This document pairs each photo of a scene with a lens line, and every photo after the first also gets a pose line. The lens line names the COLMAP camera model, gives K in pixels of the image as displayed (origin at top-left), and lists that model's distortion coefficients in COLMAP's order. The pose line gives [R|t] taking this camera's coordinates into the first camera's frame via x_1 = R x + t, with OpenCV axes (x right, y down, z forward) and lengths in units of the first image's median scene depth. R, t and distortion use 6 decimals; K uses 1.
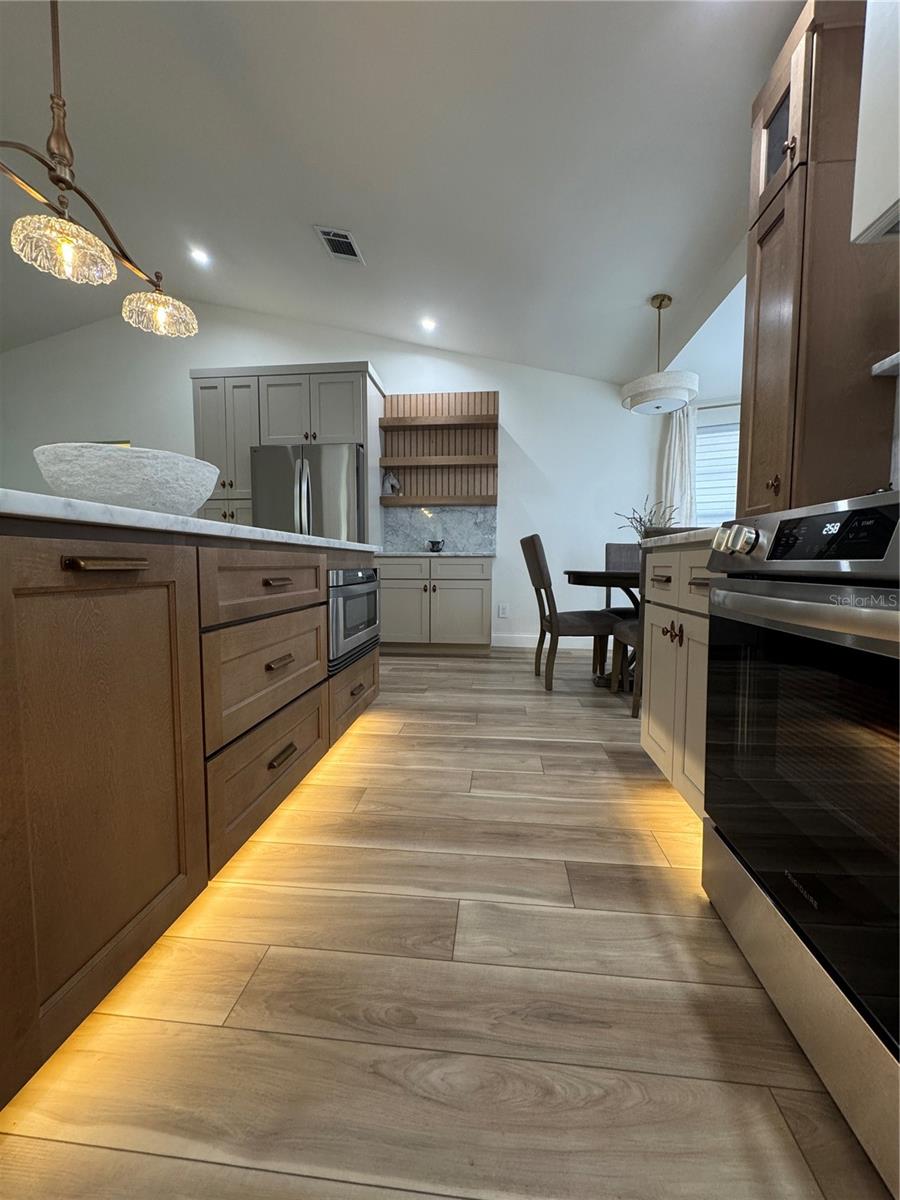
lens RADIAL K [[478.2, 0, 445.4], [0, 478.2, 599.3], [0, 0, 1]] dist [-0.003242, 0.000781]
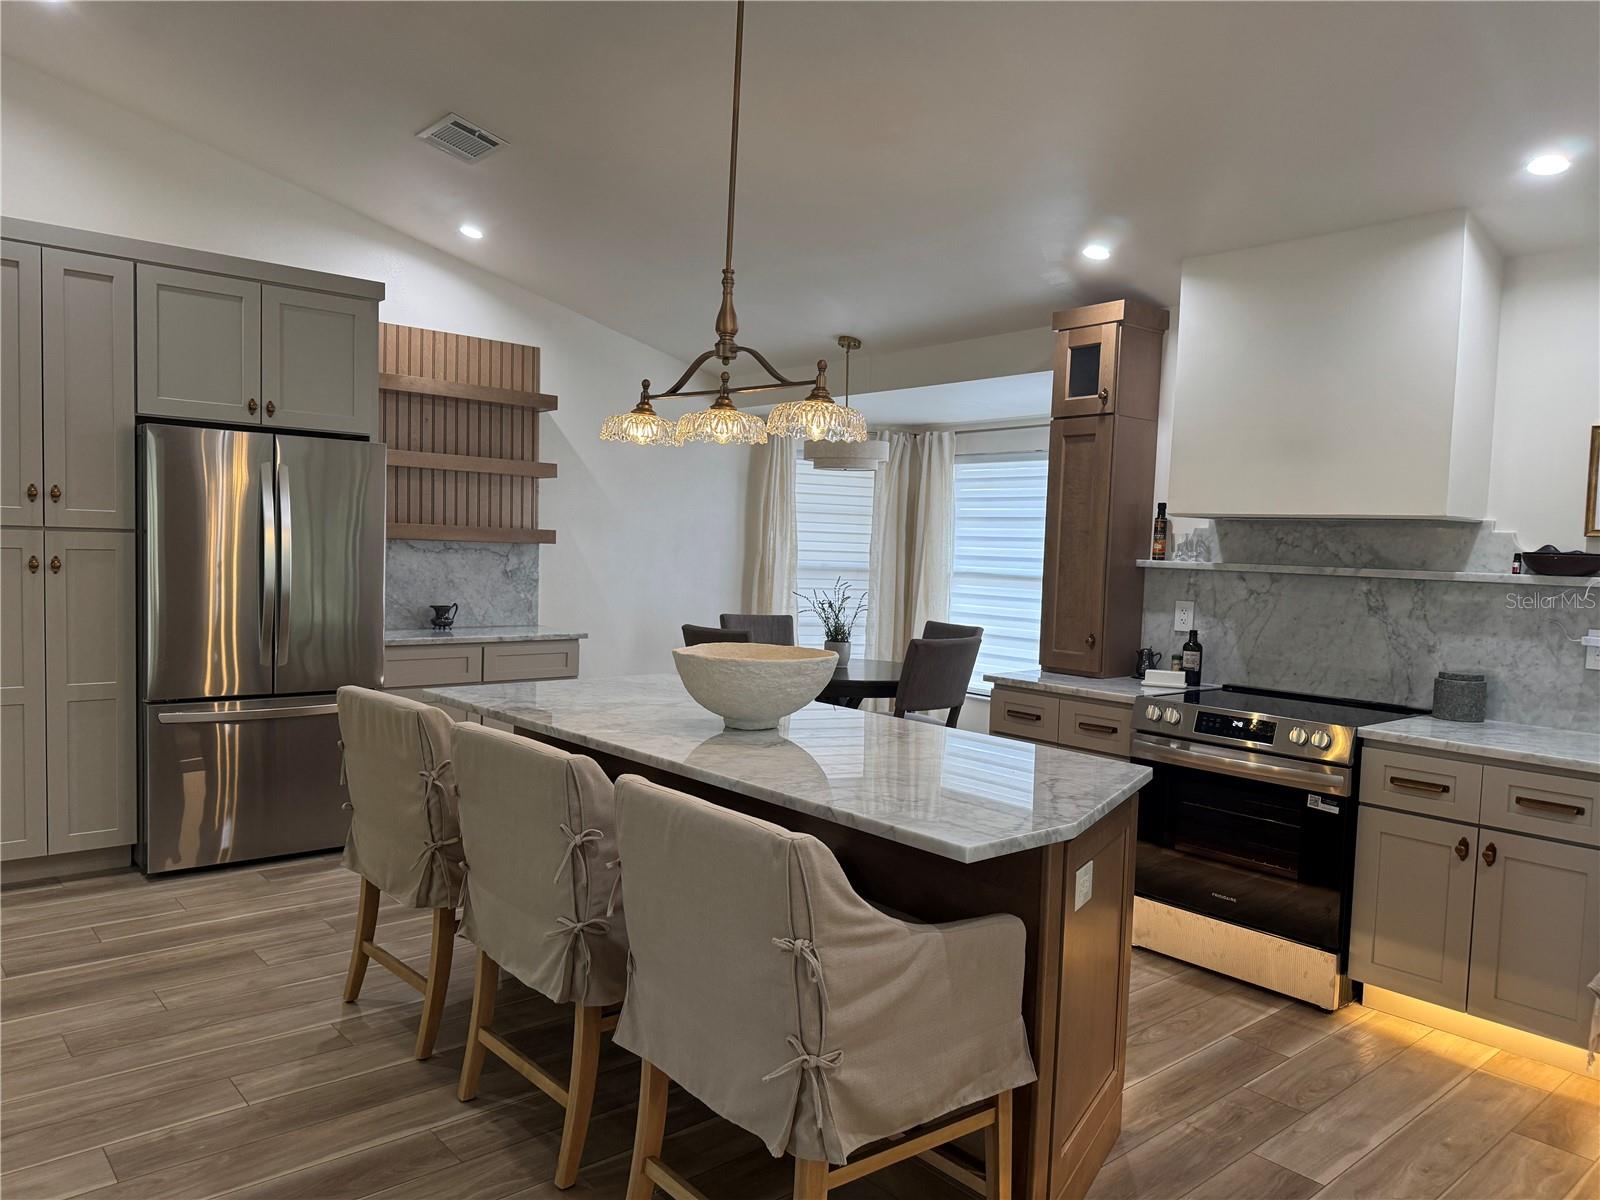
lens RADIAL K [[1134.7, 0, 803.1], [0, 1134.7, 600.0], [0, 0, 1]] dist [0.037757, -0.009592]
pose [[0.687445, -0.014544, 0.726090, -0.715532], [0.023027, 0.999733, -0.001776, -0.123700], [-0.725871, 0.017940, 0.687597, -0.191962]]
